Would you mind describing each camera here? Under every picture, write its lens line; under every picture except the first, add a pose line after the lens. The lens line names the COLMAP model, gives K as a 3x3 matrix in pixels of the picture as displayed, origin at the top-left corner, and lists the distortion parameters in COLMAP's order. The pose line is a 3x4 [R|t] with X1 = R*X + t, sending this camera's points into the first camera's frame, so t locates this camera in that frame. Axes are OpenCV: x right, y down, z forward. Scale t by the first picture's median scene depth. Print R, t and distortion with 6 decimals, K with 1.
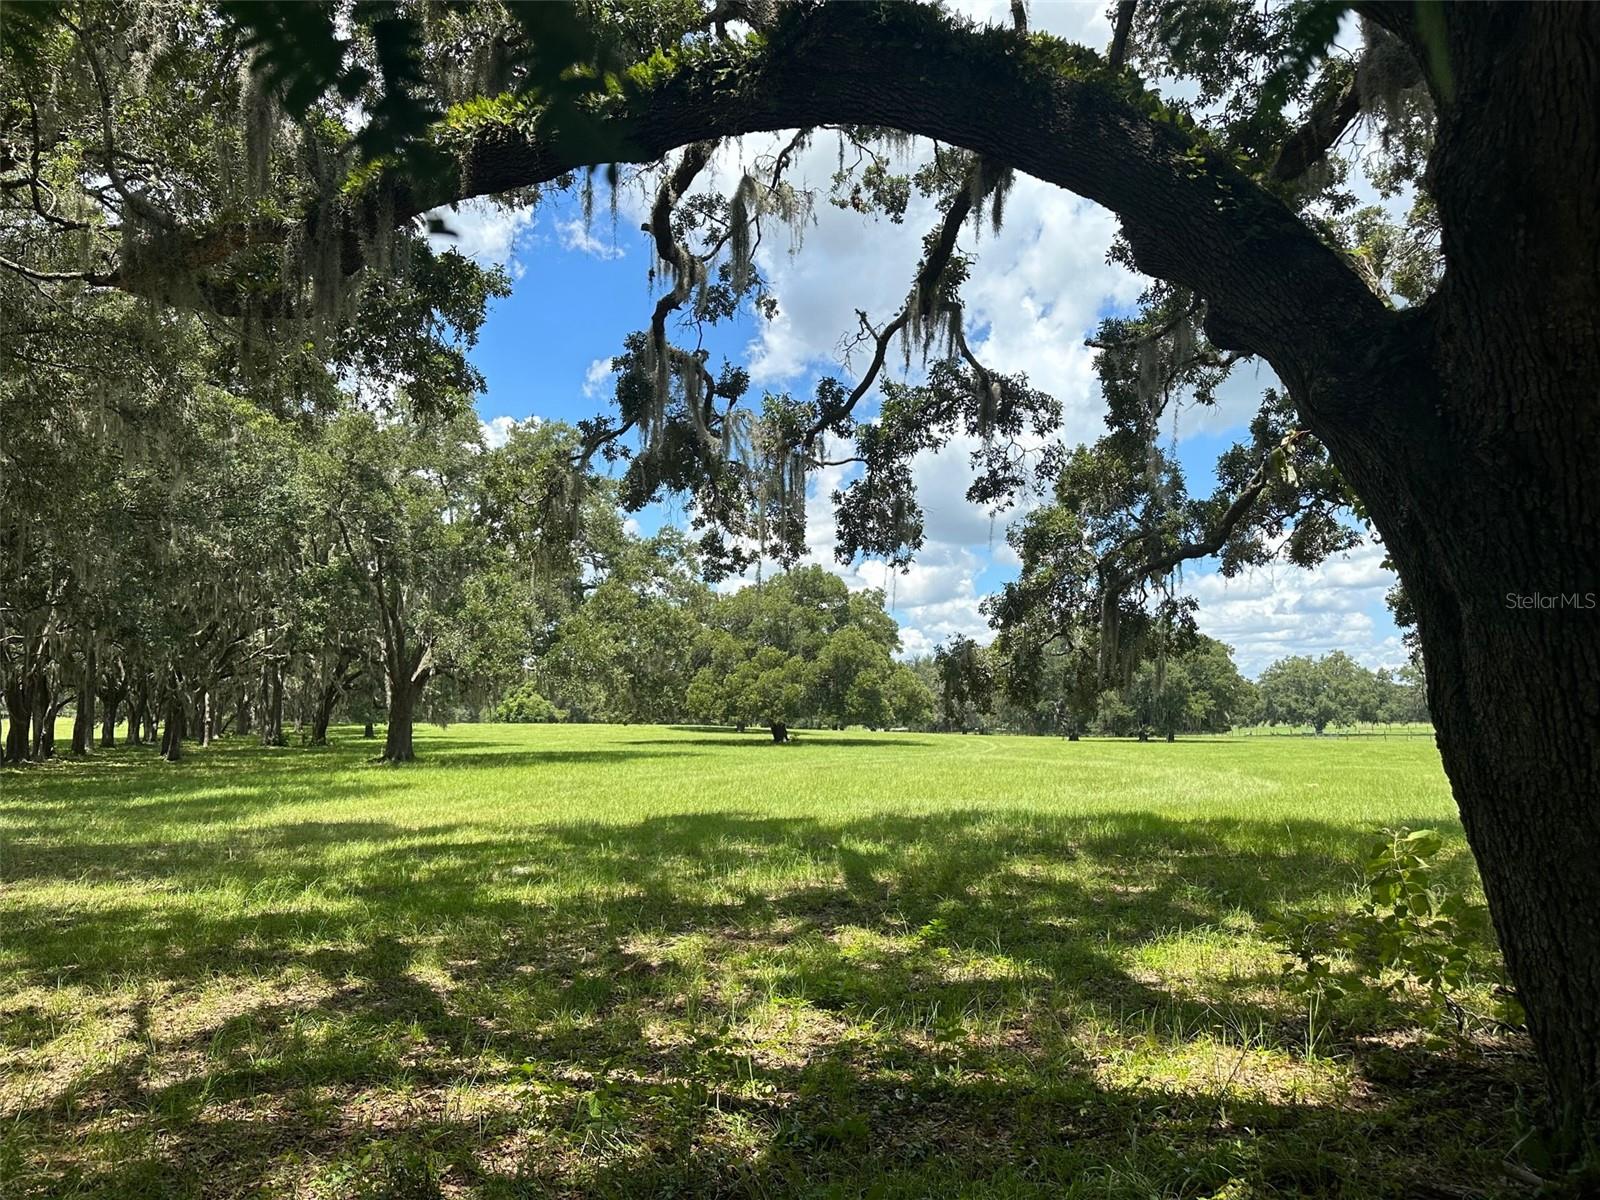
lens RADIAL K [[1117.4, 0, 800.0], [0, 1117.4, 600.0], [0, 0, 1]] dist [0.119736, -0.152683]
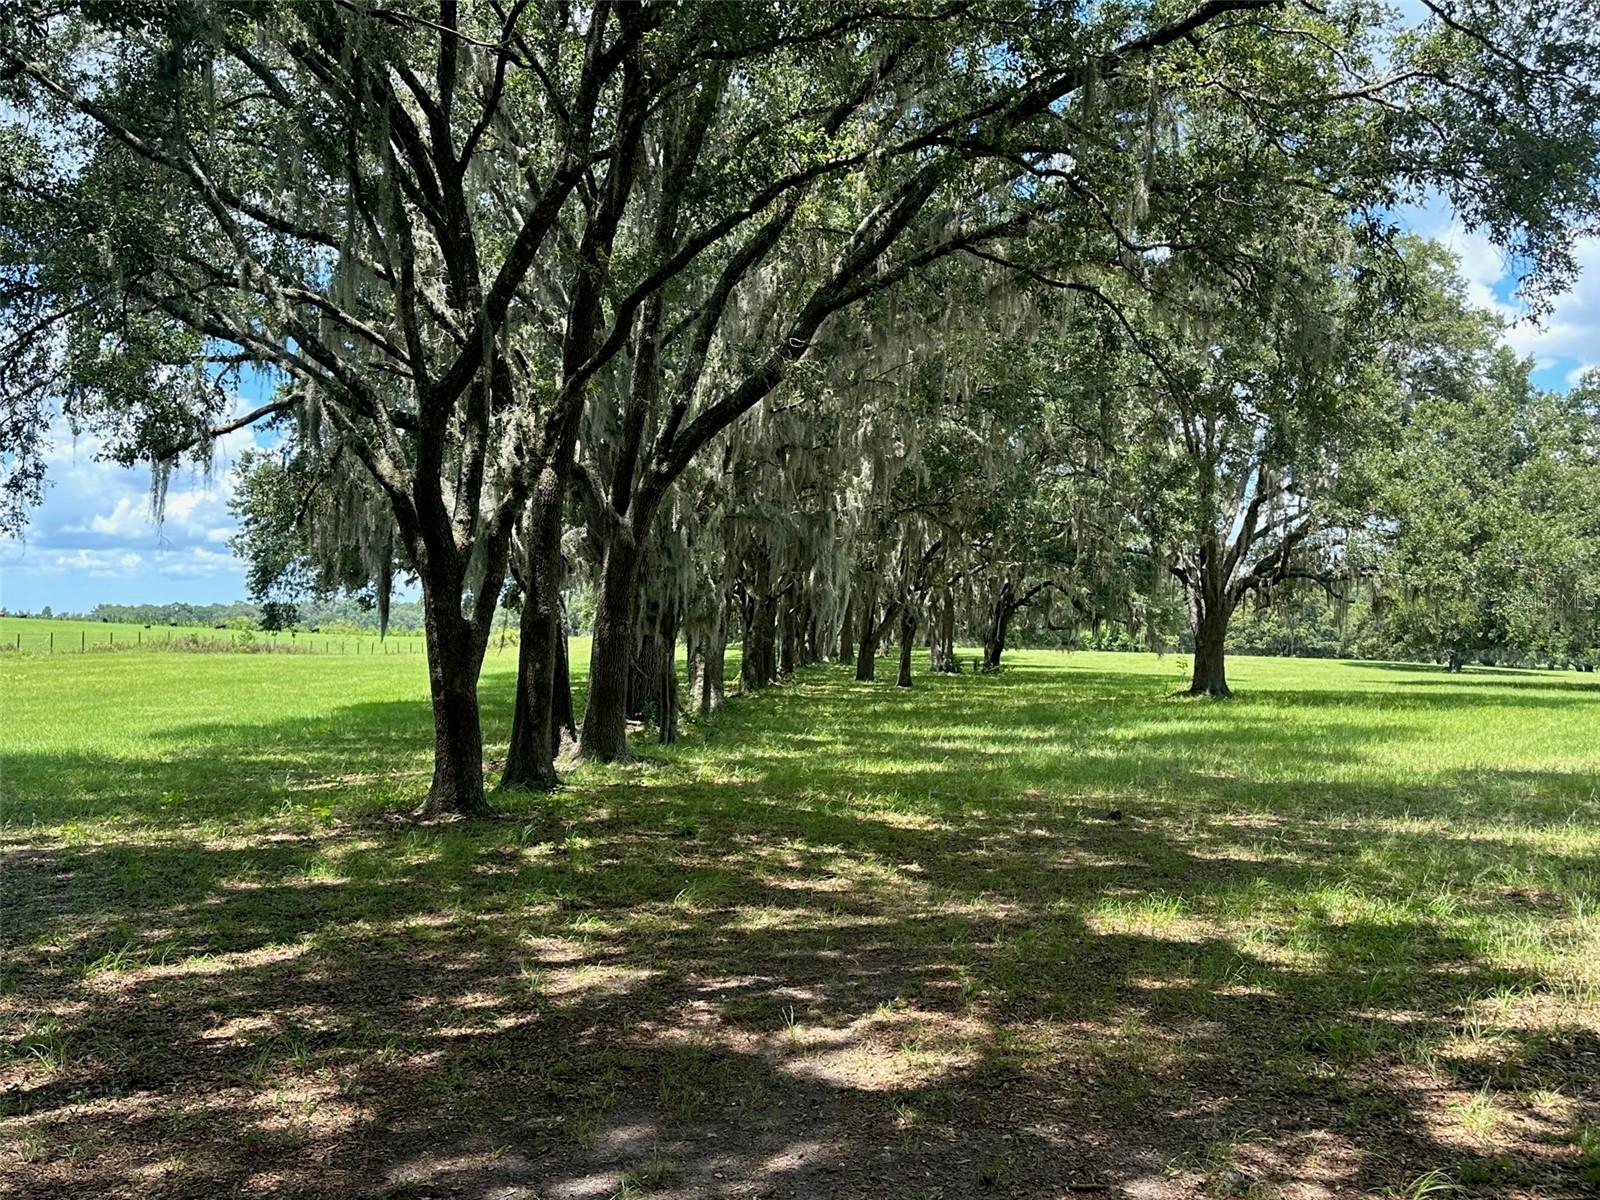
lens RADIAL K [[1521.5, 0, 833.6], [0, 1521.5, 608.7], [0, 0, 1]] dist [0.164747, -0.319685]
pose [[0.926662, 0.005433, -0.375855, -0.460591], [0.024421, 0.996913, 0.074620, -0.007100], [0.375101, -0.078326, 0.923669, -0.153484]]
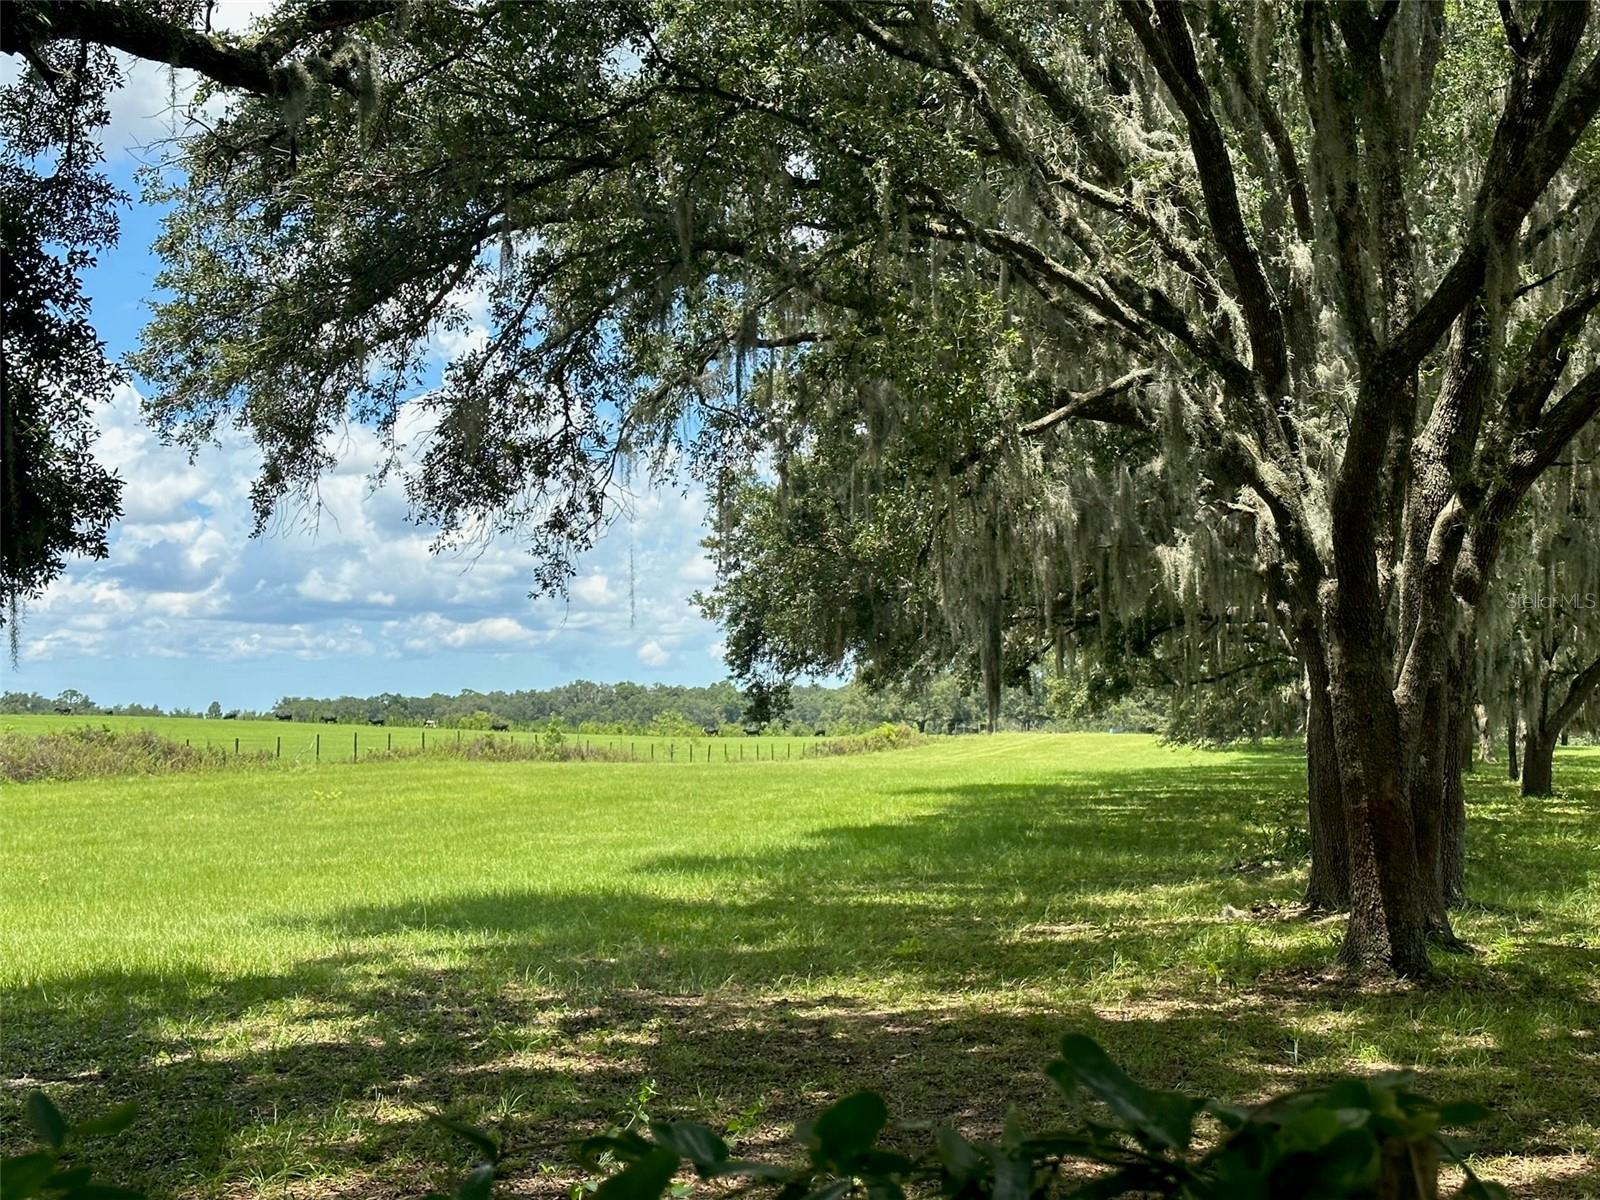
lens RADIAL K [[2330.8, 0, 798.3], [0, 2330.8, 601.6], [0, 0, 1]] dist [0.141828, 0.023083]
pose [[0.816849, -0.030749, -0.576031, -0.638751], [0.056863, 0.998007, 0.027361, -0.012371], [0.574042, -0.055104, 0.816969, -0.281954]]
